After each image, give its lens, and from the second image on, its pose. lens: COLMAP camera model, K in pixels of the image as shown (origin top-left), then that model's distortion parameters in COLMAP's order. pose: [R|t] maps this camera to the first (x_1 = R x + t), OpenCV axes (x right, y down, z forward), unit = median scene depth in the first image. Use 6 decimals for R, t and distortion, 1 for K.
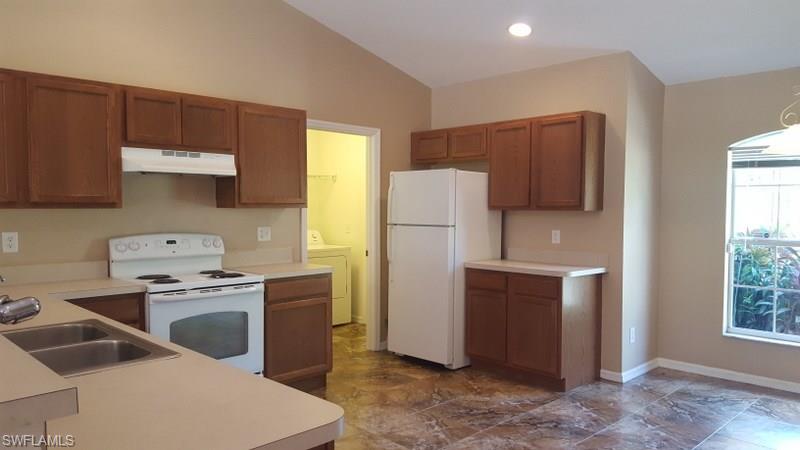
lens RADIAL K [[596.2, 0, 400.0], [0, 596.2, 225.0], [0, 0, 1]] dist [0.010496, -0.002370]
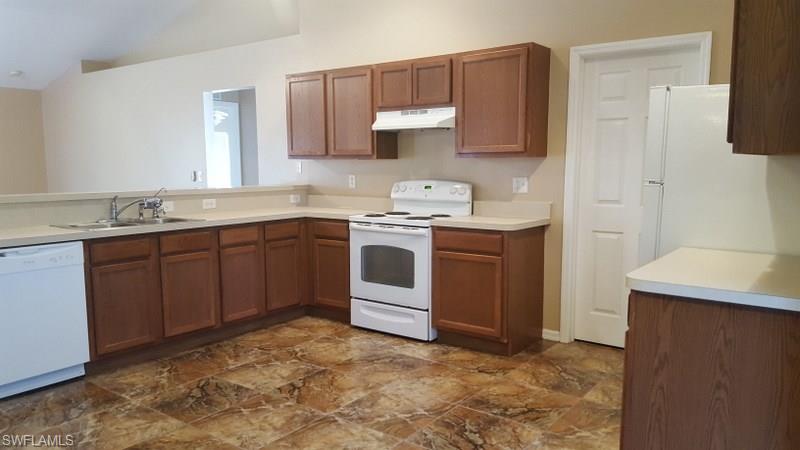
lens RADIAL K [[580.9, 0, 400.0], [0, 580.9, 225.0], [0, 0, 1]] dist [0.035120, -0.000698]
pose [[0.149446, 0.102374, -0.983456, 0.718442], [-0.030790, 0.994625, 0.098858, -0.008826], [0.988290, 0.015507, 0.151795, 0.732167]]
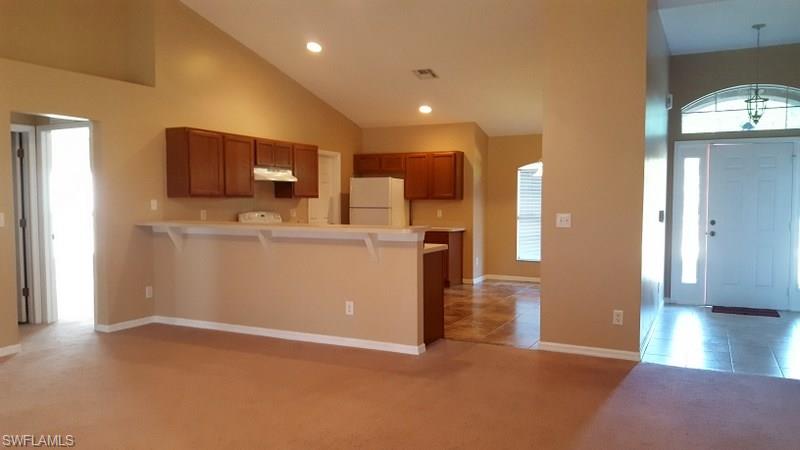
lens RADIAL K [[596.2, 0, 400.0], [0, 596.2, 225.0], [0, 0, 1]] dist [0.010496, -0.002370]
pose [[0.950981, -0.012820, 0.308982, -0.533170], [0.009560, 0.999882, 0.012064, 0.037904], [-0.309101, -0.008519, 0.950991, -0.928385]]
